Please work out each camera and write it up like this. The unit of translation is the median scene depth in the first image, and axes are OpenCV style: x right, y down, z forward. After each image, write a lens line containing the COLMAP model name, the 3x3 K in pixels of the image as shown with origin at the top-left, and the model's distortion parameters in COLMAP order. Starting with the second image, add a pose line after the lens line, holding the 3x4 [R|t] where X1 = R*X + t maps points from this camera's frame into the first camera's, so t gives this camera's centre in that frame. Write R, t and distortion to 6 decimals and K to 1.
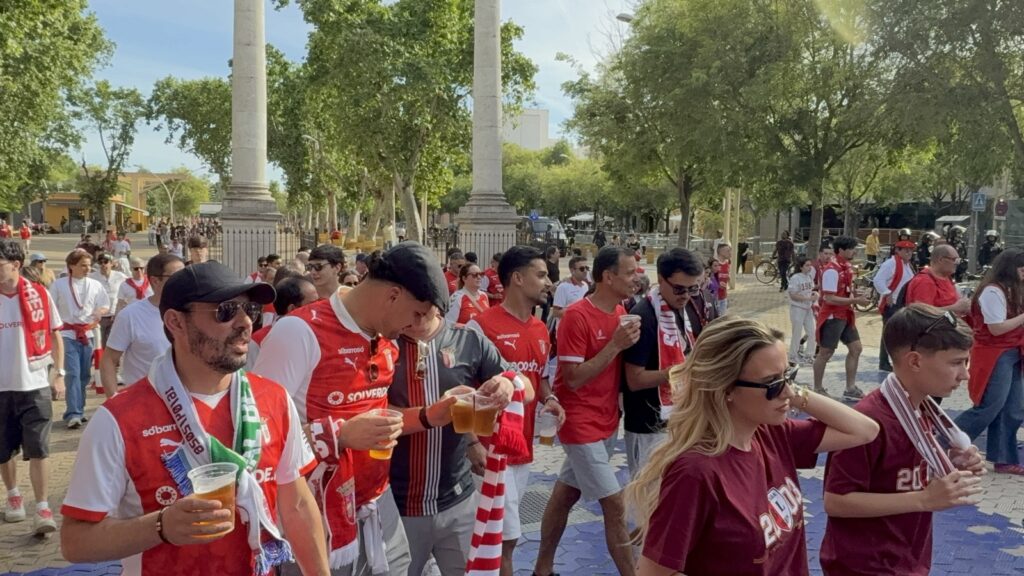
lens RADIAL K [[782.7, 0, 515.3], [0, 782.7, 287.2], [0, 0, 1]] dist [-0.006751, 0.014494]
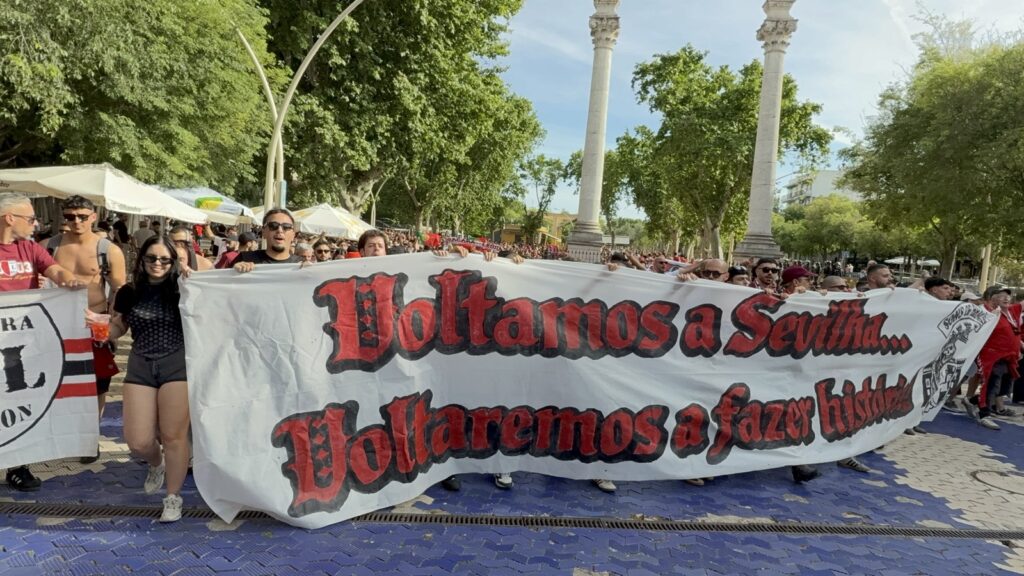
lens RADIAL K [[582.5, 0, 512.2], [0, 582.5, 285.4], [0, 0, 1]] dist [-0.006876, 0.000112]
pose [[0.857999, 0.084140, -0.506713, 0.039829], [-0.097739, 0.995212, -0.000243, 0.002422], [0.504266, 0.049734, 0.862115, -0.020280]]
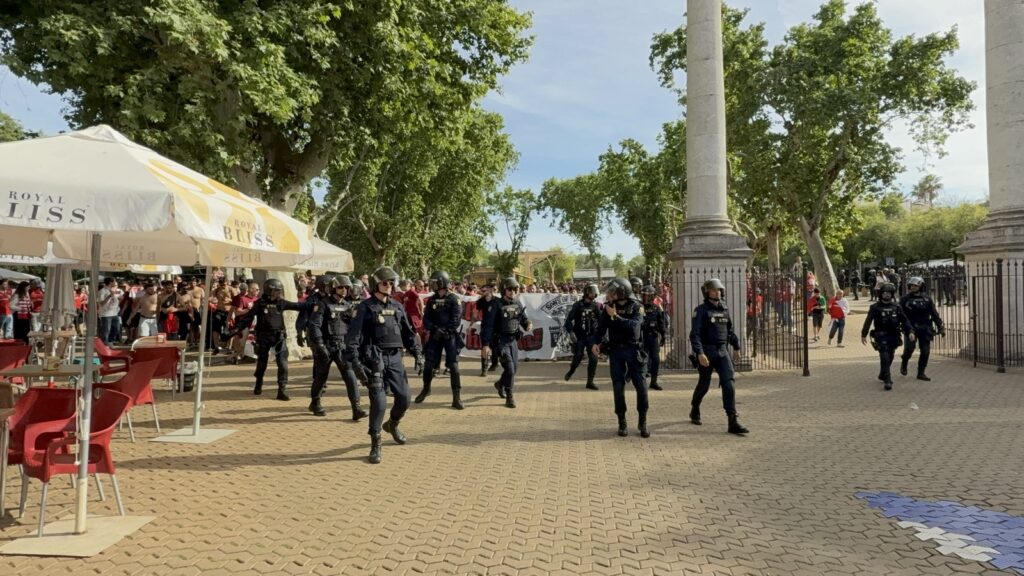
lens RADIAL K [[582.5, 0, 510.2], [0, 582.5, 287.7], [0, 0, 1]] dist [-0.006876, 0.000112]
pose [[0.893660, -0.036417, -0.447264, -0.077765], [0.000739, 0.996820, -0.079686, -0.001230], [0.448743, 0.070881, 0.890845, 0.103546]]
